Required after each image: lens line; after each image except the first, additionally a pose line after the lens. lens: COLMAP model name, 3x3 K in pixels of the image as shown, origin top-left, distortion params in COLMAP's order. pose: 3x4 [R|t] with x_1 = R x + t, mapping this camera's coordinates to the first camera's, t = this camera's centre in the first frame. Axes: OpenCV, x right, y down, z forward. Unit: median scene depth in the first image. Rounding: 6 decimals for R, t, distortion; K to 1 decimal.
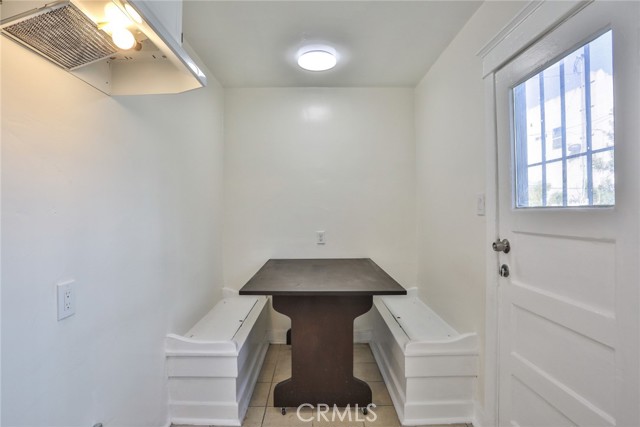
lens RADIAL K [[337.8, 0, 317.1], [0, 337.8, 212.3], [0, 0, 1]] dist [-0.075575, 0.033955]
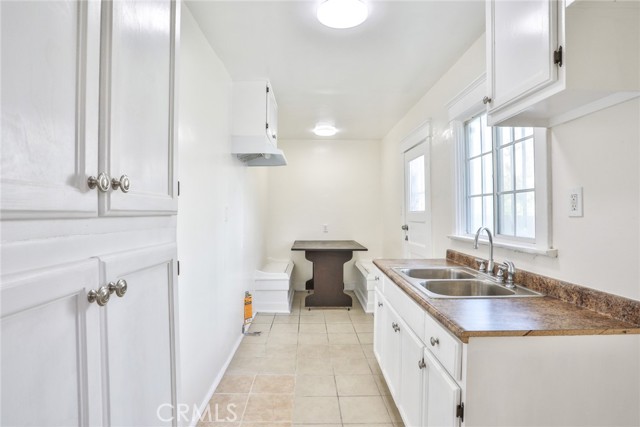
lens RADIAL K [[337.8, 0, 317.1], [0, 337.8, 212.3], [0, 0, 1]] dist [-0.075575, 0.033955]
pose [[0.999924, 0.007986, 0.009414, -0.078518], [-0.007951, 0.999961, -0.003762, 0.005416], [-0.009444, 0.003686, 0.999949, -1.130944]]
